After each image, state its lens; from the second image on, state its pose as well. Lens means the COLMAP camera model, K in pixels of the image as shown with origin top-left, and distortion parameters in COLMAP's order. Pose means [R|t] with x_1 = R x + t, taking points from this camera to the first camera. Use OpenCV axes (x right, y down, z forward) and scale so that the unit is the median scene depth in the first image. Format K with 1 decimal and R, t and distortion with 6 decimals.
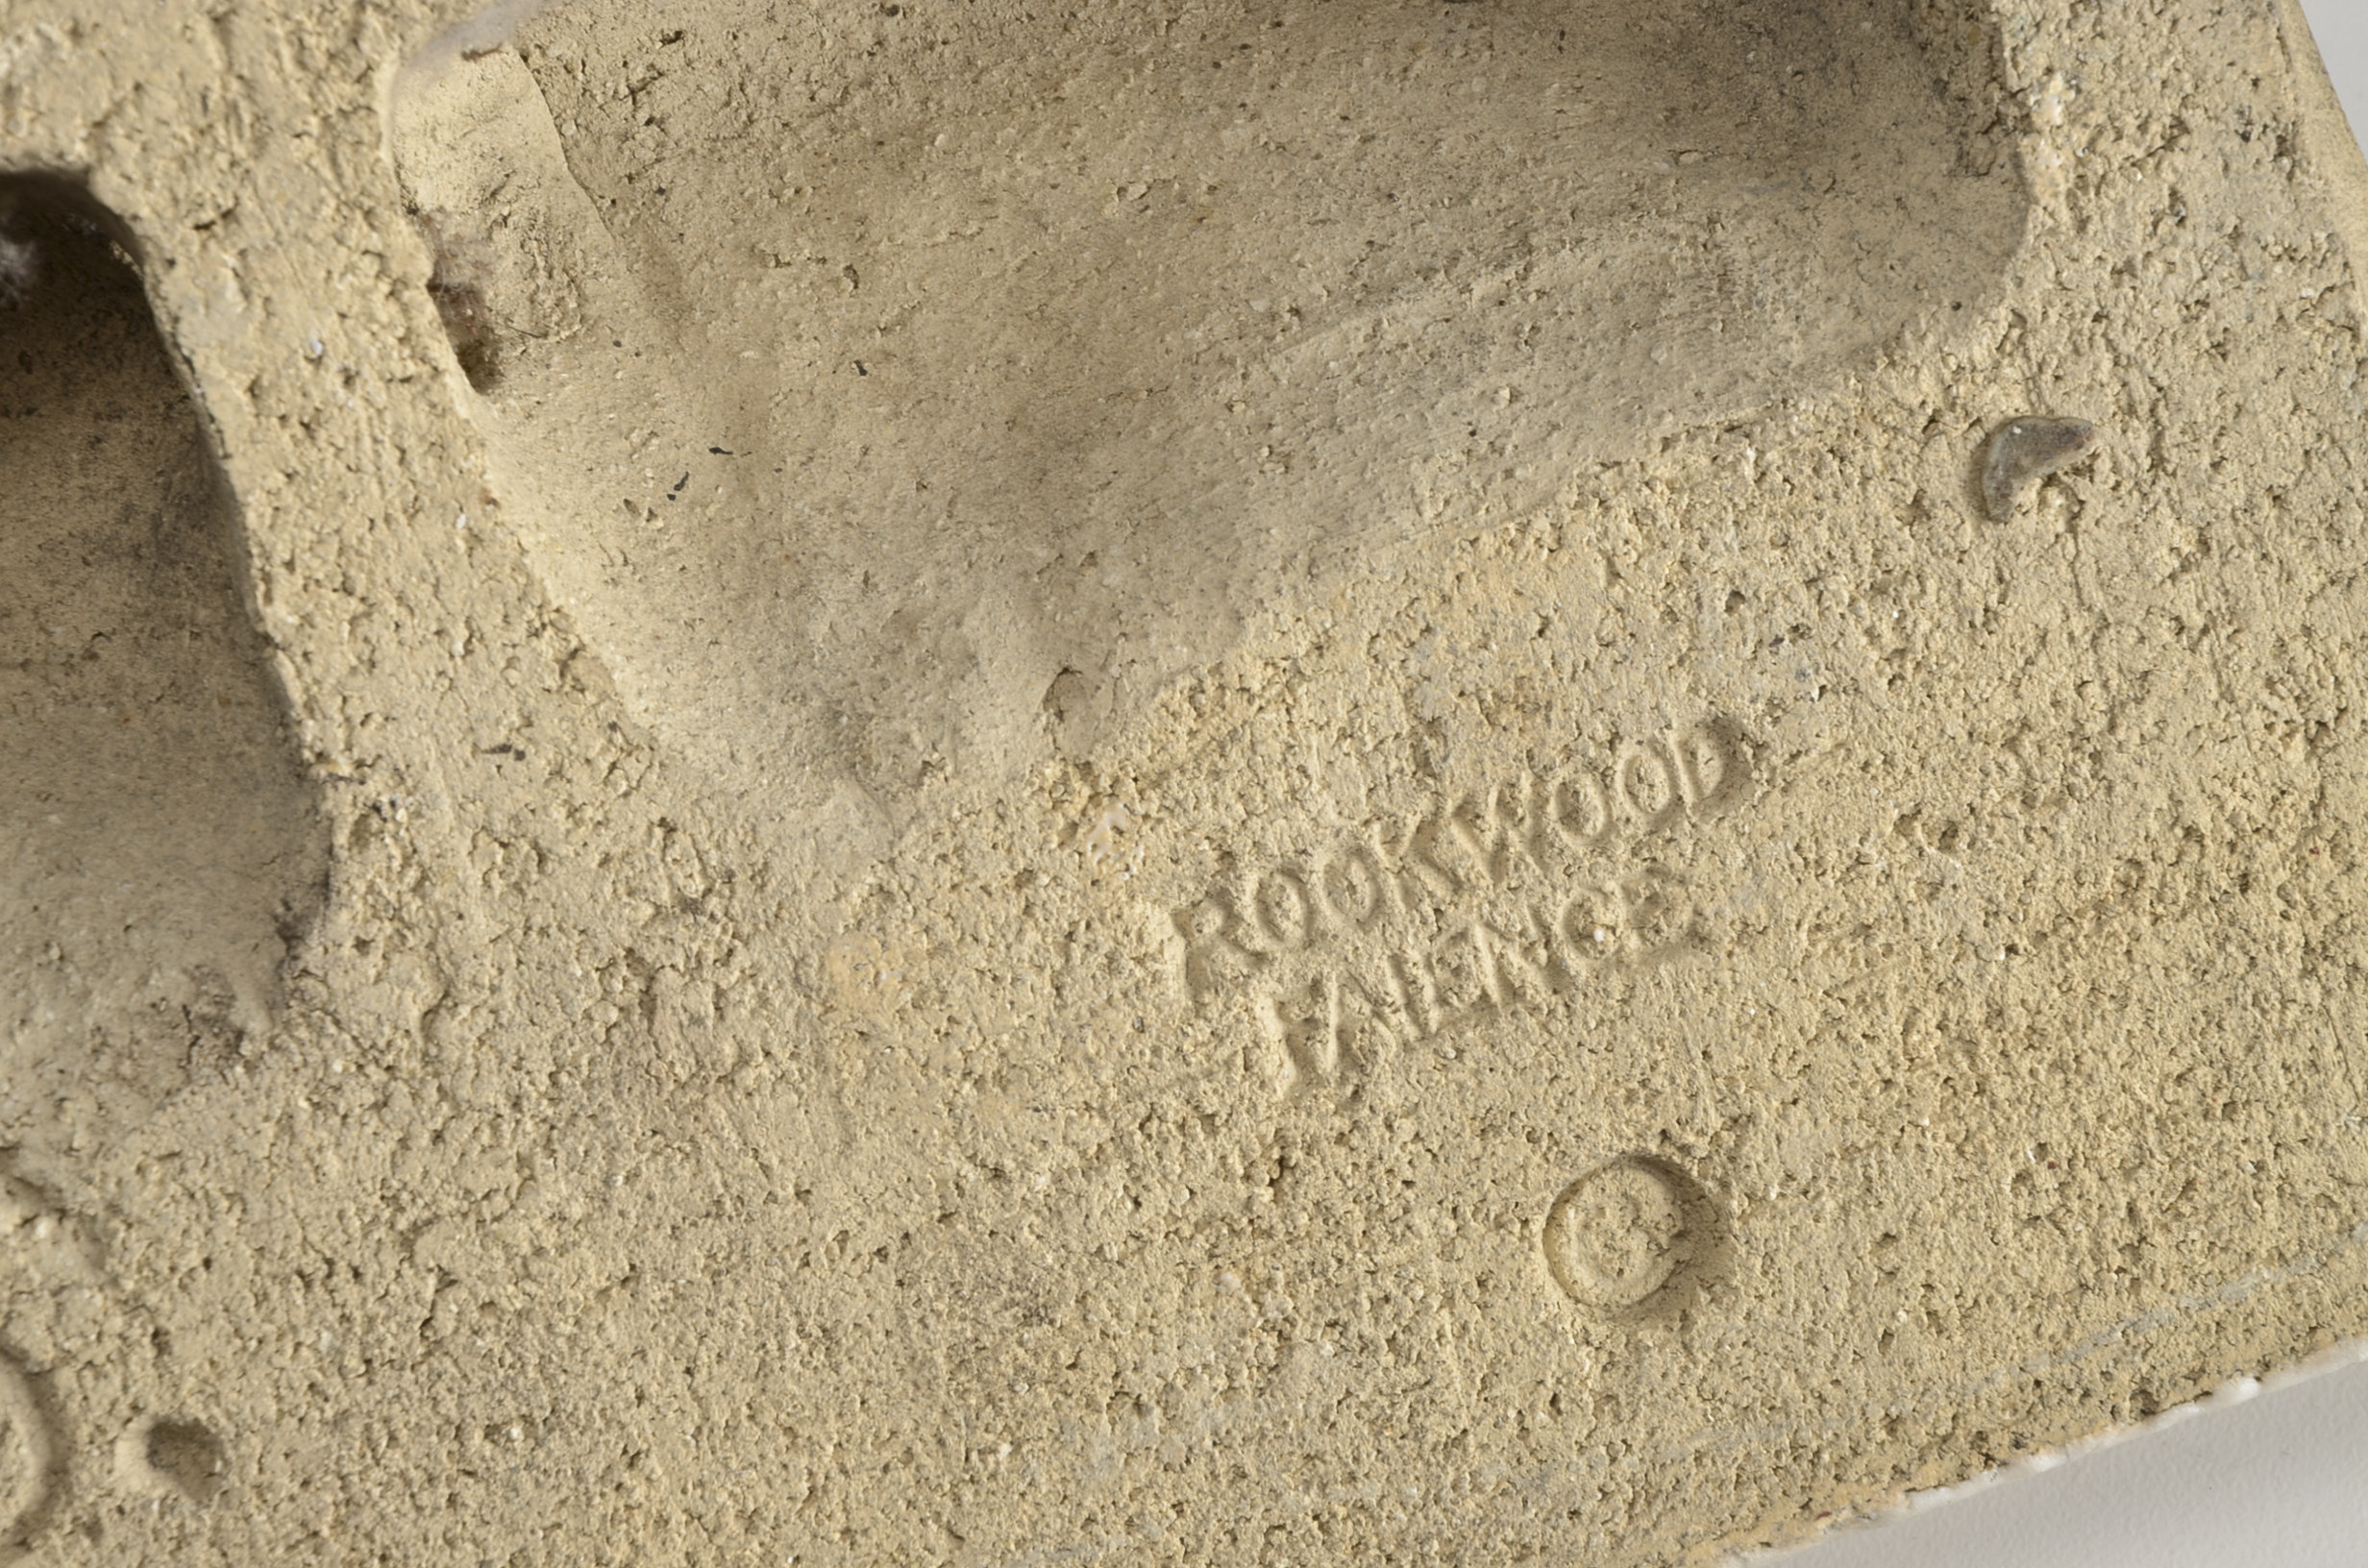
lens RADIAL K [[9594.2, 0, 1187.7], [0, 9594.2, 791.0], [0, 0, 1]] dist [0.211078, 0.000000]
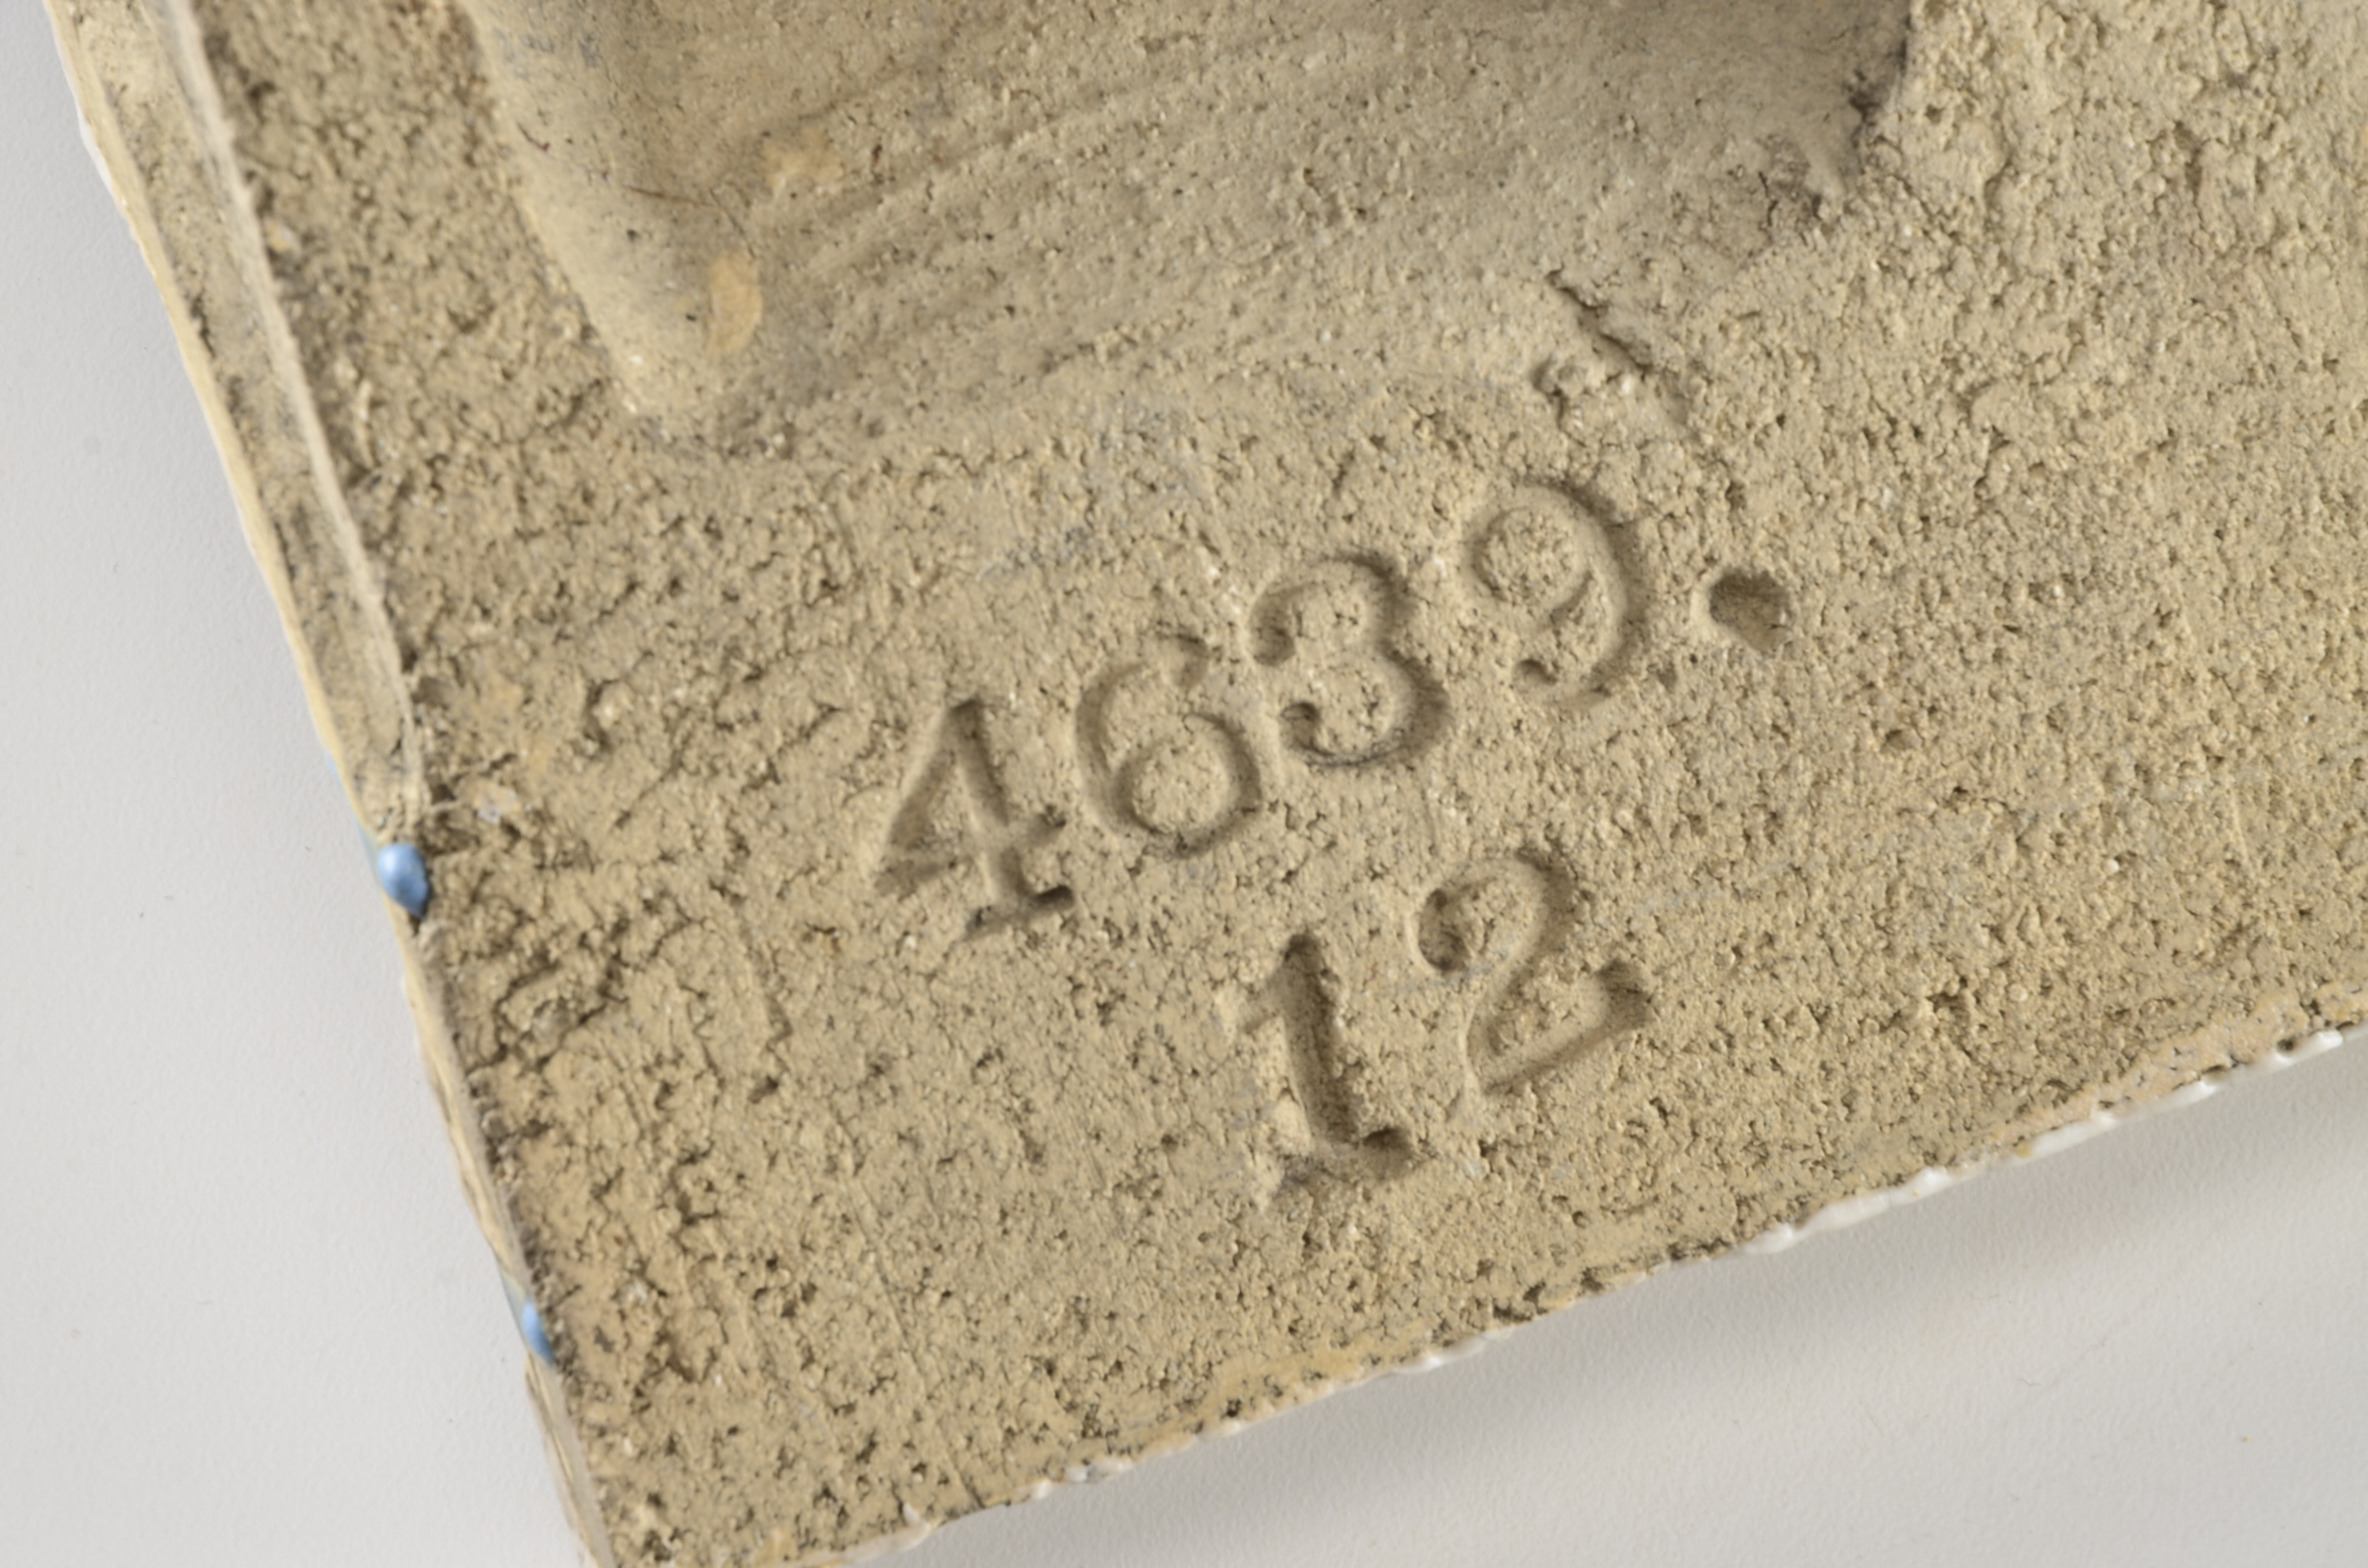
lens RADIAL K [[9594.2, 0, 1191.6], [0, 9594.2, 787.8], [0, 0, 1]] dist [0.211078, 0.000000]
pose [[0.997181, 0.000763, 0.075030, -0.241895], [0.001030, 0.999715, -0.023857, 0.112889], [-0.075027, 0.023867, 0.996896, -0.034106]]
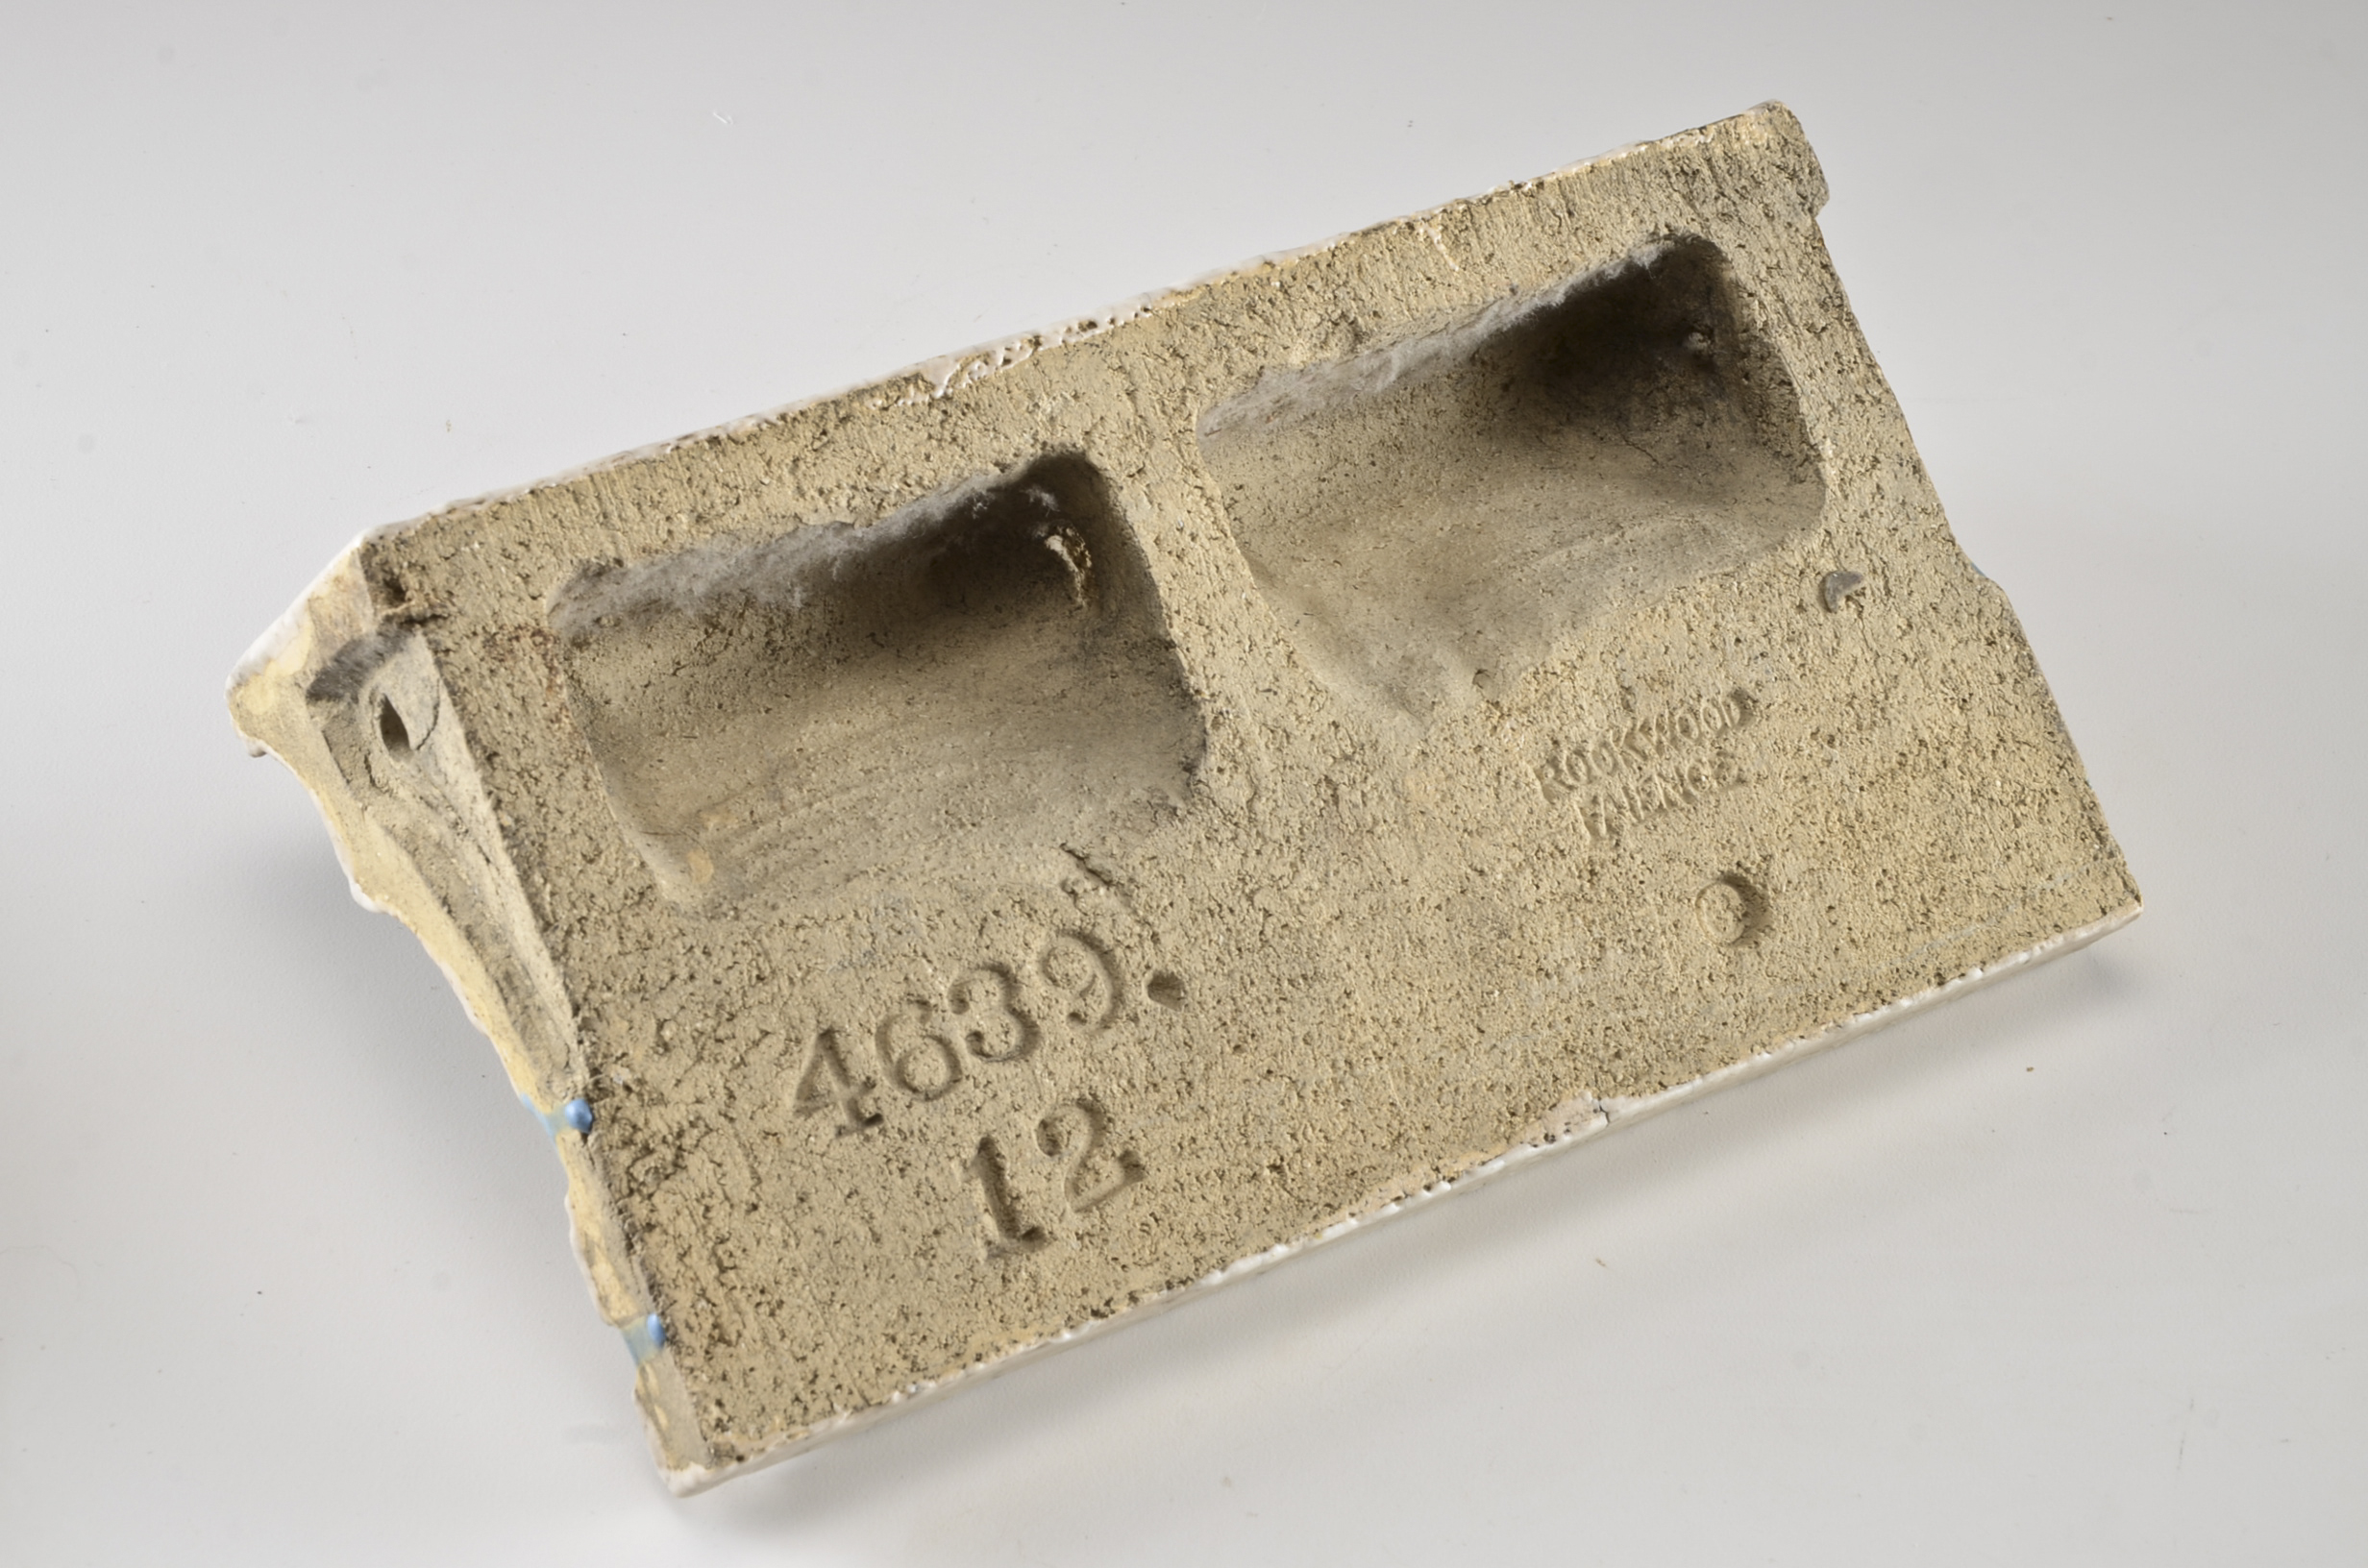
lens RADIAL K [[6123.5, 0, 1181.7], [0, 6123.5, 772.6], [0, 0, 1]] dist [0.062759, 0.000000]
pose [[0.962603, -0.029594, 0.269296, -0.487856], [0.136123, 0.912263, -0.386325, 0.580210], [-0.234236, 0.408535, 0.882175, -0.299816]]
